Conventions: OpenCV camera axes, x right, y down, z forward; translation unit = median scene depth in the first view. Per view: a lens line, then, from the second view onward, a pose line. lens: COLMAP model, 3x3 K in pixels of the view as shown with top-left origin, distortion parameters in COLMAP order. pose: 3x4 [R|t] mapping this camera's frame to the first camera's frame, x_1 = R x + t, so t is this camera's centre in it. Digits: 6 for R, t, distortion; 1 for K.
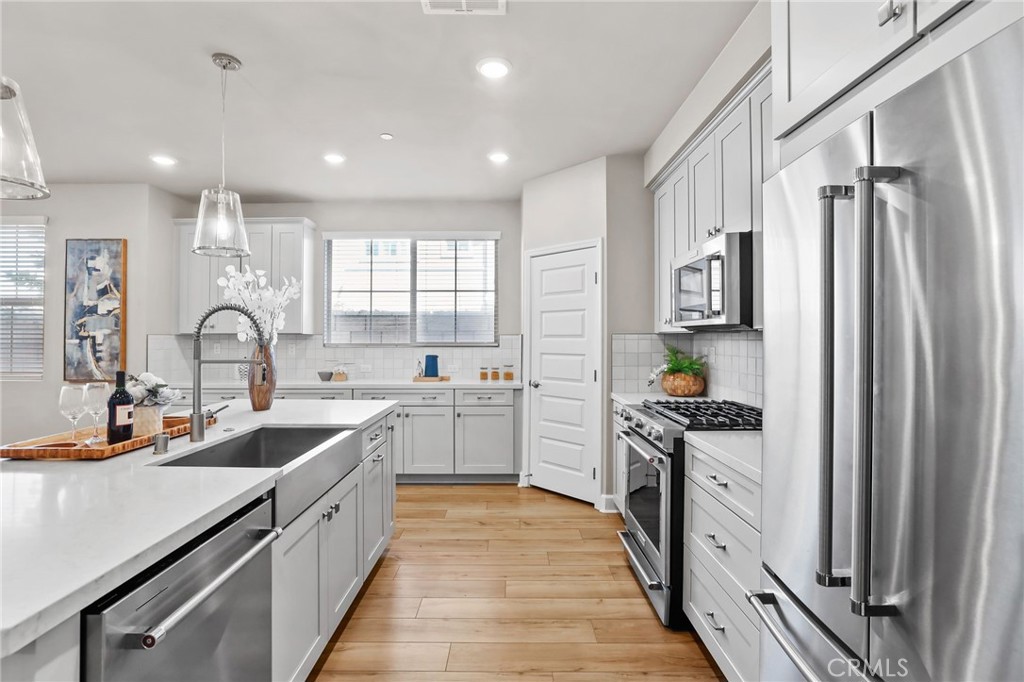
lens RADIAL K [[471.0, 0, 502.7], [0, 471.0, 335.9], [0, 0, 1]] dist [-0.037645, 0.014398]
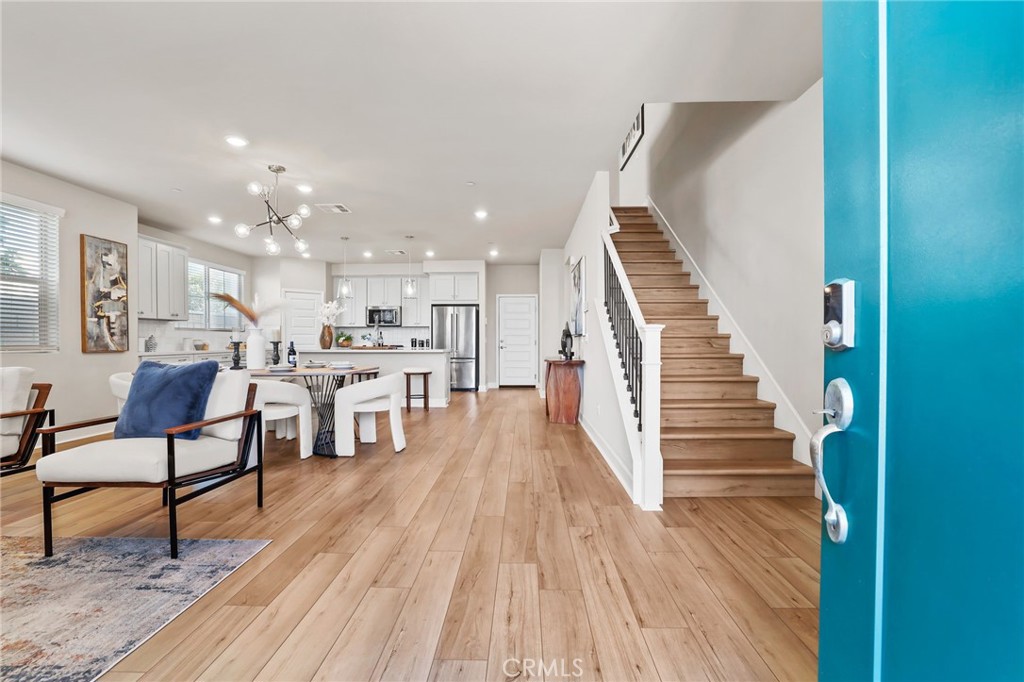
lens RADIAL K [[471.0, 0, 528.1], [0, 471.0, 345.2], [0, 0, 1]] dist [-0.037645, 0.014398]
pose [[-0.010293, -0.007040, 0.999922, -2.250201], [-0.002779, 0.999972, 0.007012, 0.071126], [-0.999943, -0.002707, -0.010313, -0.152259]]
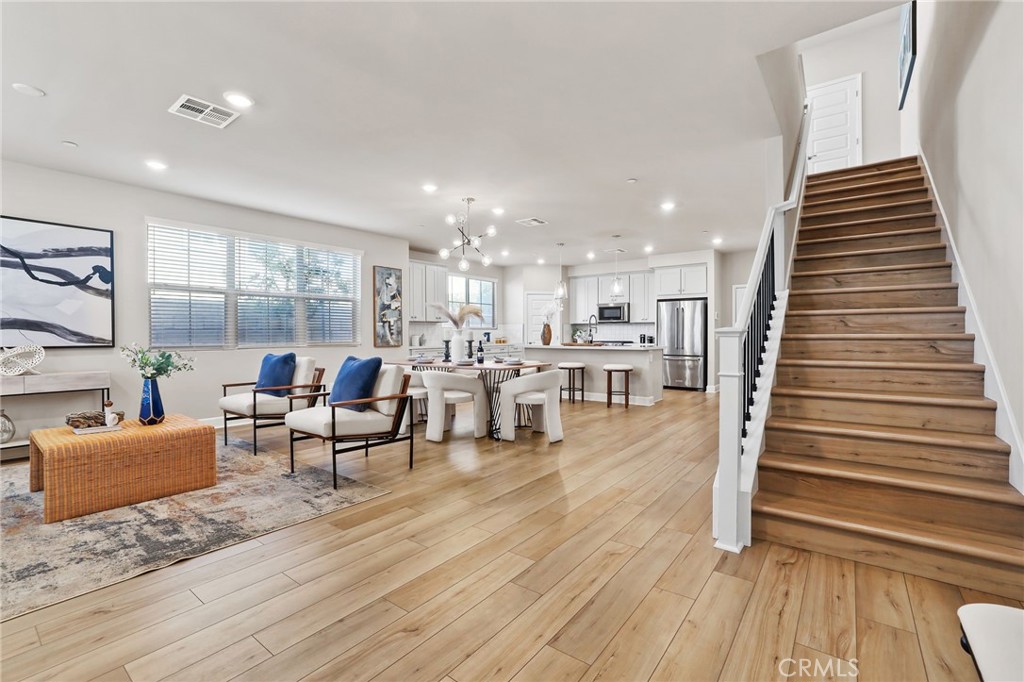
lens RADIAL K [[471.0, 0, 498.8], [0, 471.0, 342.5], [0, 0, 1]] dist [-0.037645, 0.014398]
pose [[0.601745, -0.013635, 0.798572, -2.185448], [-0.002020, 0.999825, 0.018593, 0.051069], [-0.798685, -0.012802, 0.601613, -0.479631]]
